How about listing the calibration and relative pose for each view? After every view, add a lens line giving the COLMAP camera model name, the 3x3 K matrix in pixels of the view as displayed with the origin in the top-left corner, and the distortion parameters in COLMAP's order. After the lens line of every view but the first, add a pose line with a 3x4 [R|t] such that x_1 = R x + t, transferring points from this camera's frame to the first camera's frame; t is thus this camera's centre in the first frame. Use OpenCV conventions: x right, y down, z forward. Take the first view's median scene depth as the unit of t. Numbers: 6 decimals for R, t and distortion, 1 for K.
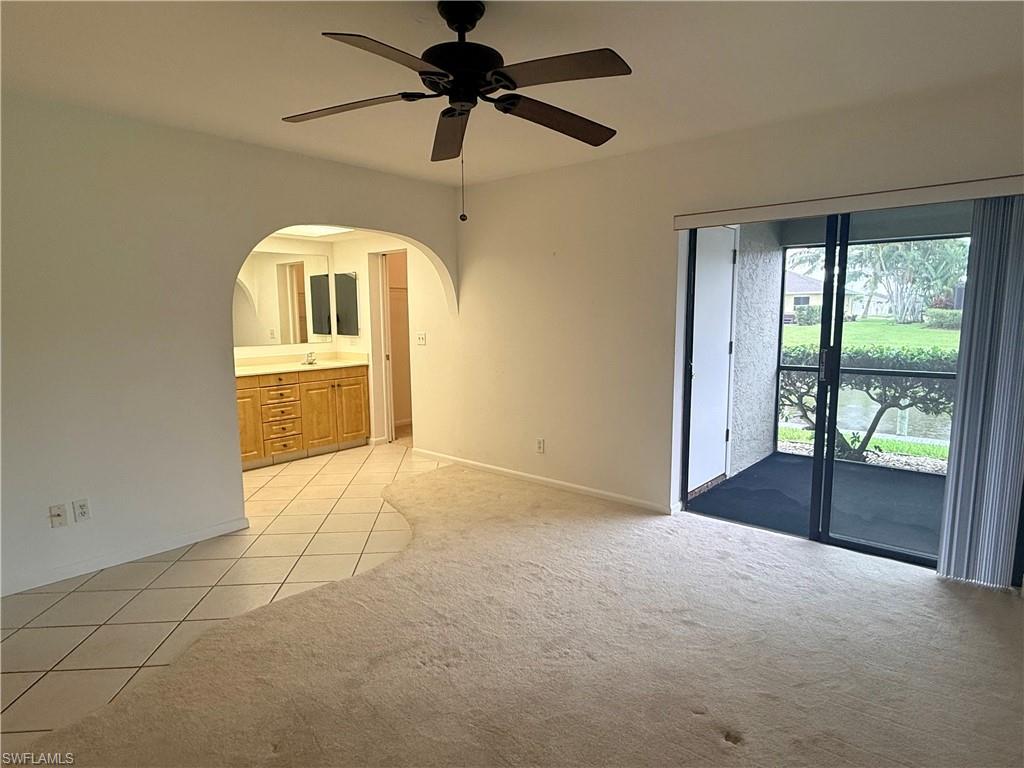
lens RADIAL K [[578.6, 0, 512.1], [0, 578.6, 387.4], [0, 0, 1]] dist [-0.007158, -0.001800]
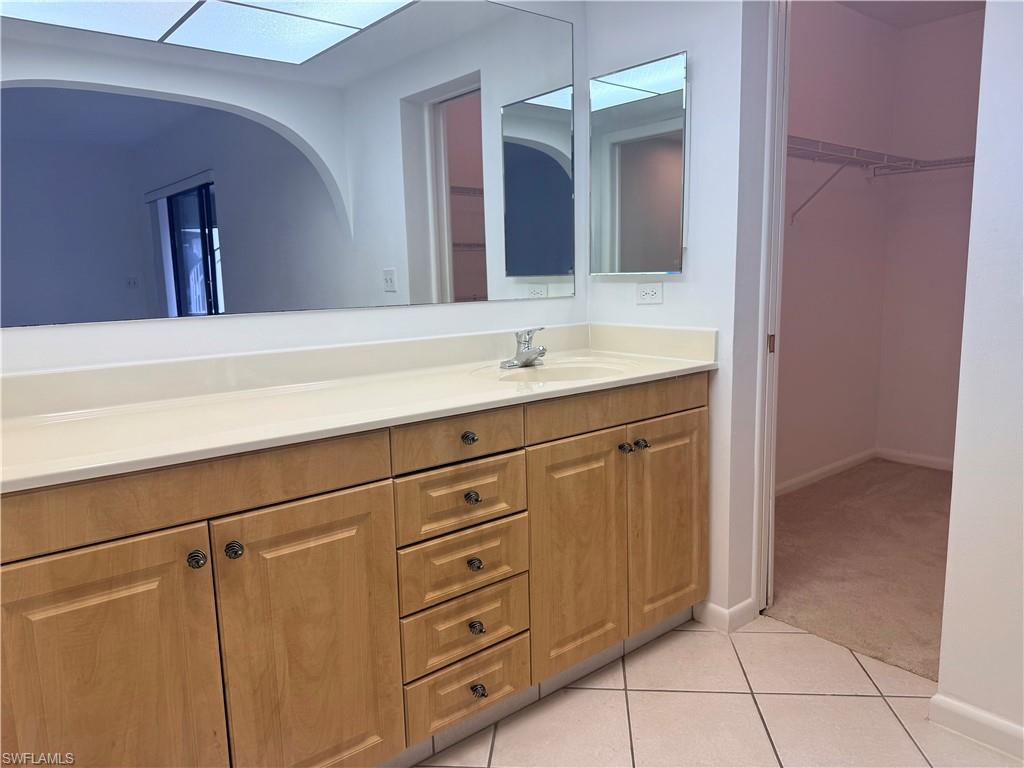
lens RADIAL K [[709.6, 0, 511.3], [0, 709.6, 382.0], [0, 0, 1]] dist [0.028644, -0.000368]
pose [[0.985877, 0.010257, -0.167154, -0.315566], [-0.006847, 0.999757, 0.020962, -0.042510], [0.167328, -0.019521, 0.985708, 0.667910]]
